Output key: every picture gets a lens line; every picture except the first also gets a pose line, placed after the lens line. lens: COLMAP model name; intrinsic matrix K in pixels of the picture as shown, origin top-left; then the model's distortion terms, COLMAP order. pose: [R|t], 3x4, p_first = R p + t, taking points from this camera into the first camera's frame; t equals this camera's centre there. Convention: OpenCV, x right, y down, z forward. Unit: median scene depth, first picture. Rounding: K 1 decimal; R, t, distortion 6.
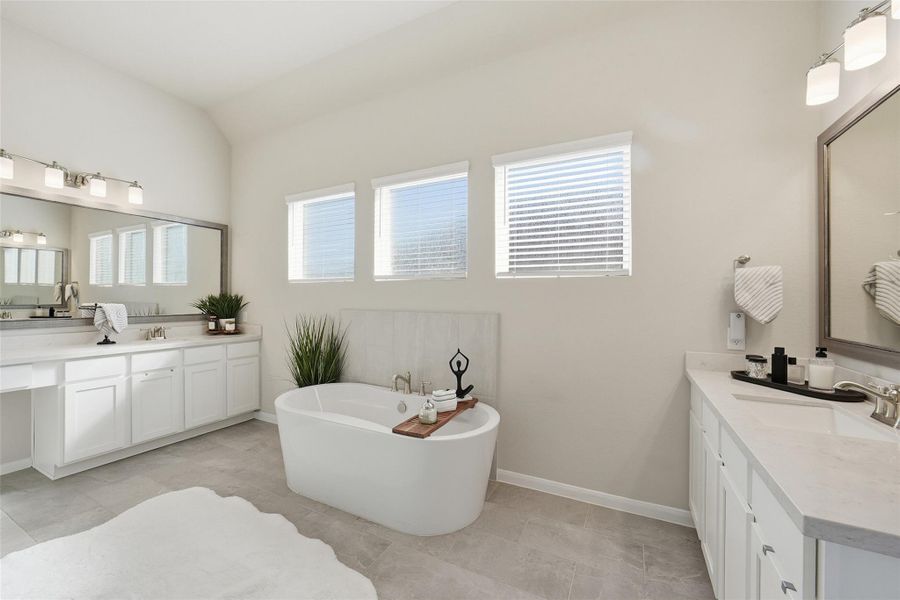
lens RADIAL K [[349.9, 0, 448.0], [0, 349.9, 303.4], [0, 0, 1]] dist [-0.009883, 0.000211]
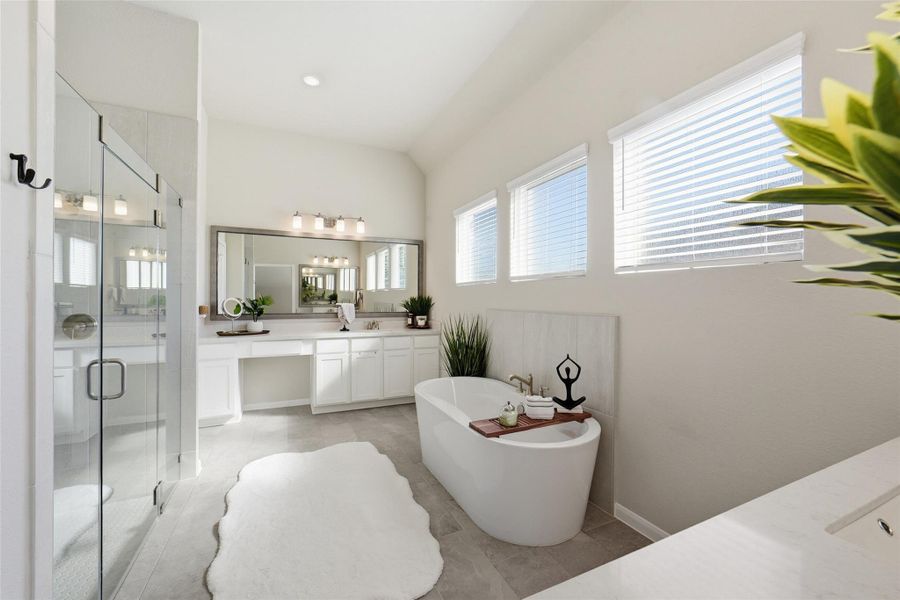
lens RADIAL K [[356.5, 0, 450.0], [0, 356.5, 300.0], [0, 0, 1]] dist [-0.008165, 0.000103]
pose [[0.793416, -0.003539, -0.608670, 0.309678], [-0.004562, 0.999920, -0.011761, 0.002322], [0.608663, 0.012108, 0.793337, 0.075695]]
